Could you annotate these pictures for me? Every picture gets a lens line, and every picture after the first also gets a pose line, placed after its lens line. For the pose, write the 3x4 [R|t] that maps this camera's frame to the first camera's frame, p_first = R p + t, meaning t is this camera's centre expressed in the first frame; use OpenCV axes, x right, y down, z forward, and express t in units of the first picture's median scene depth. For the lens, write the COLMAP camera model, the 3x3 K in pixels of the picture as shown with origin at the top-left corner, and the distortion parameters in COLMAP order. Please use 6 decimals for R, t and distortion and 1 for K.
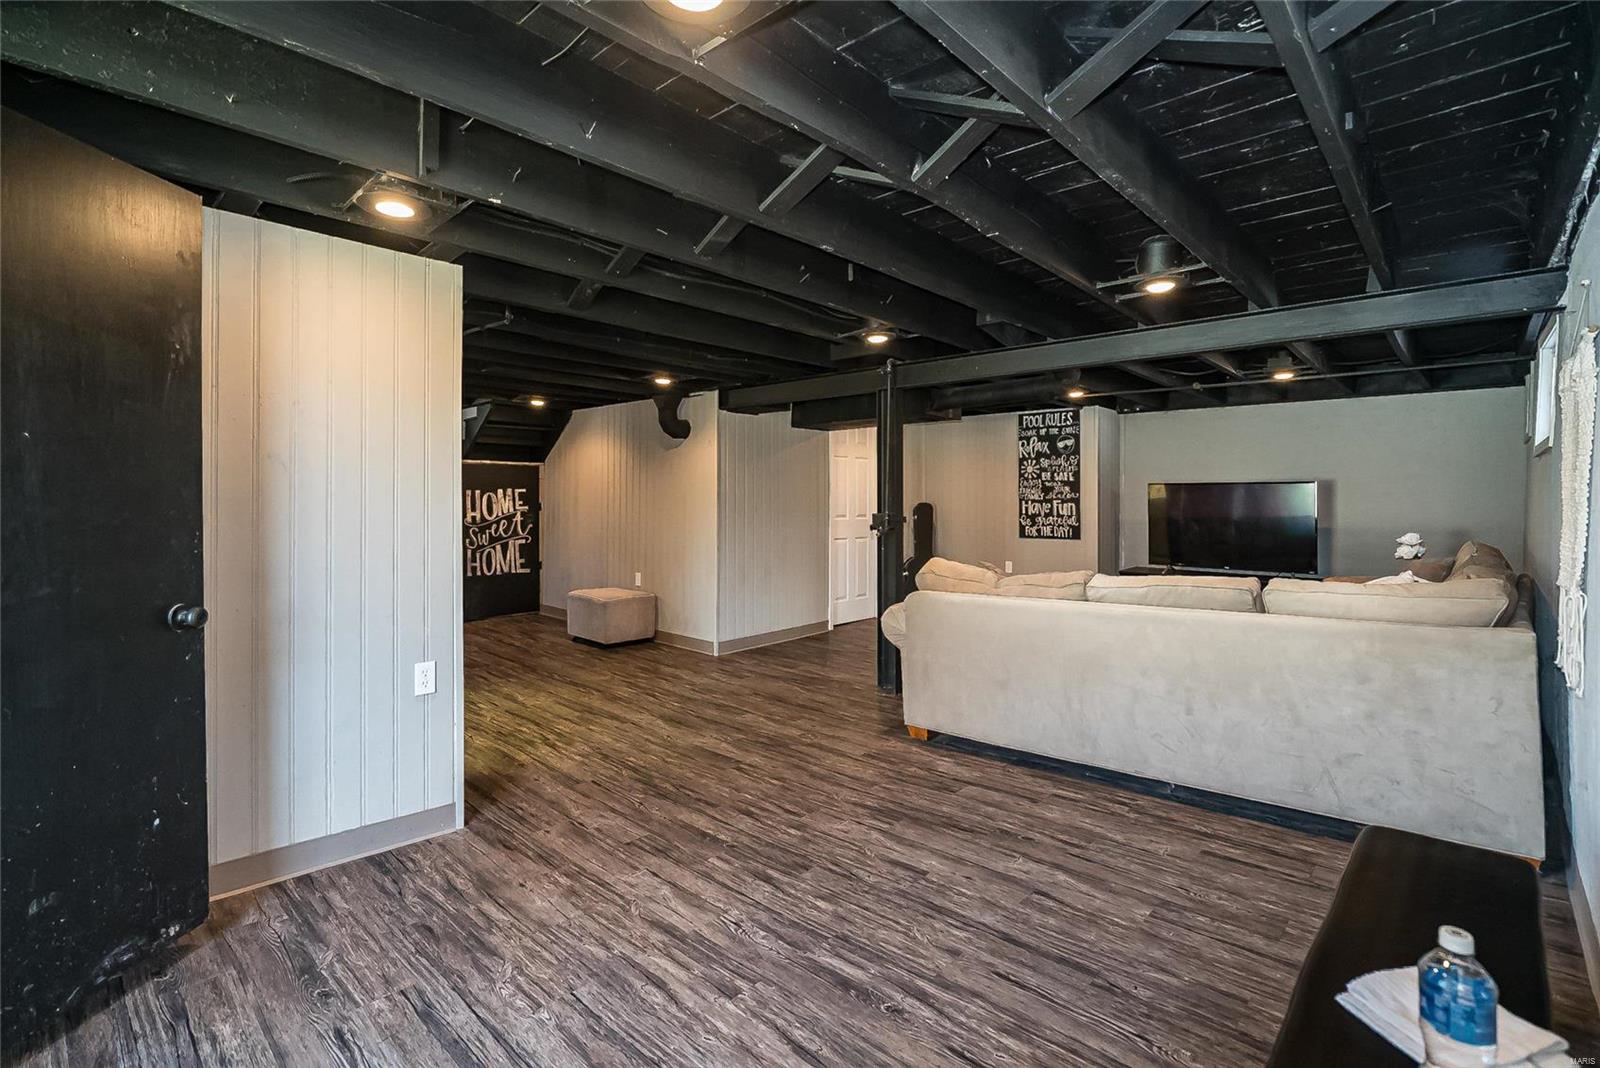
lens RADIAL K [[712.1, 0, 869.6], [0, 712.1, 506.0], [0, 0, 1]] dist [-0.000553, 0.002137]
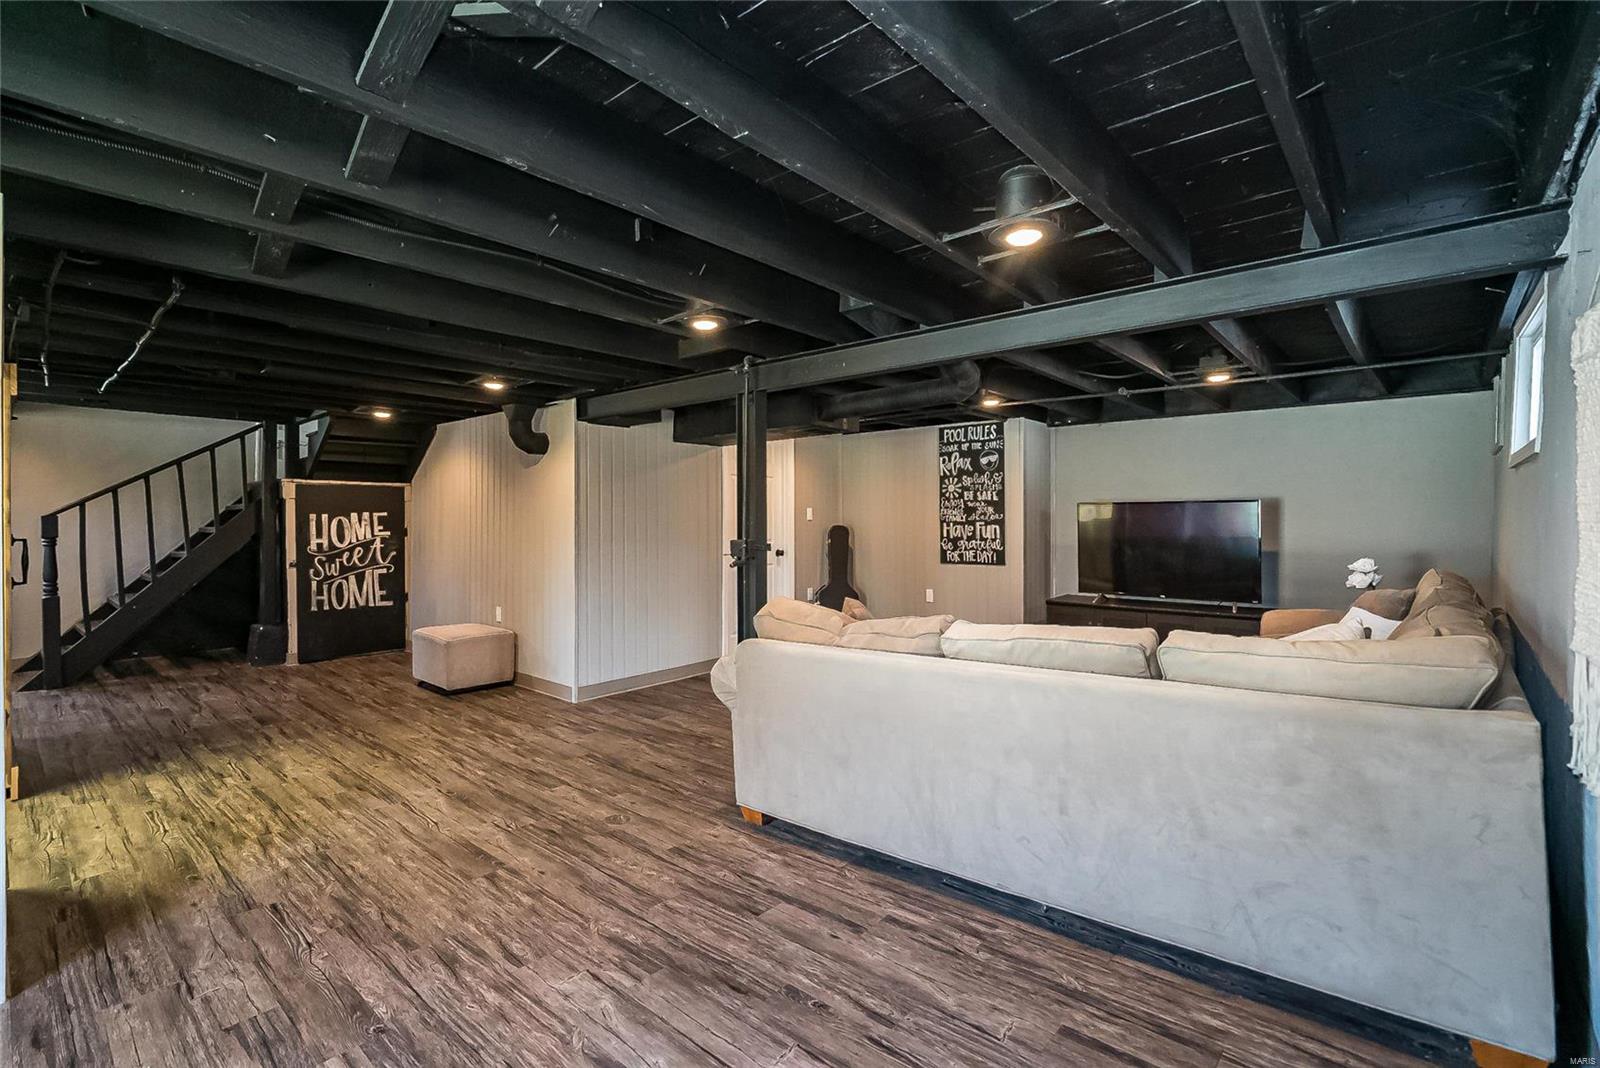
lens RADIAL K [[712.1, 0, 847.9], [0, 712.1, 526.2], [0, 0, 1]] dist [-0.000553, 0.002137]
pose [[0.999937, -0.004647, 0.010189, 0.185427], [0.004664, 0.999988, -0.001709, -0.004912], [-0.010181, 0.001757, 0.999947, 0.222583]]
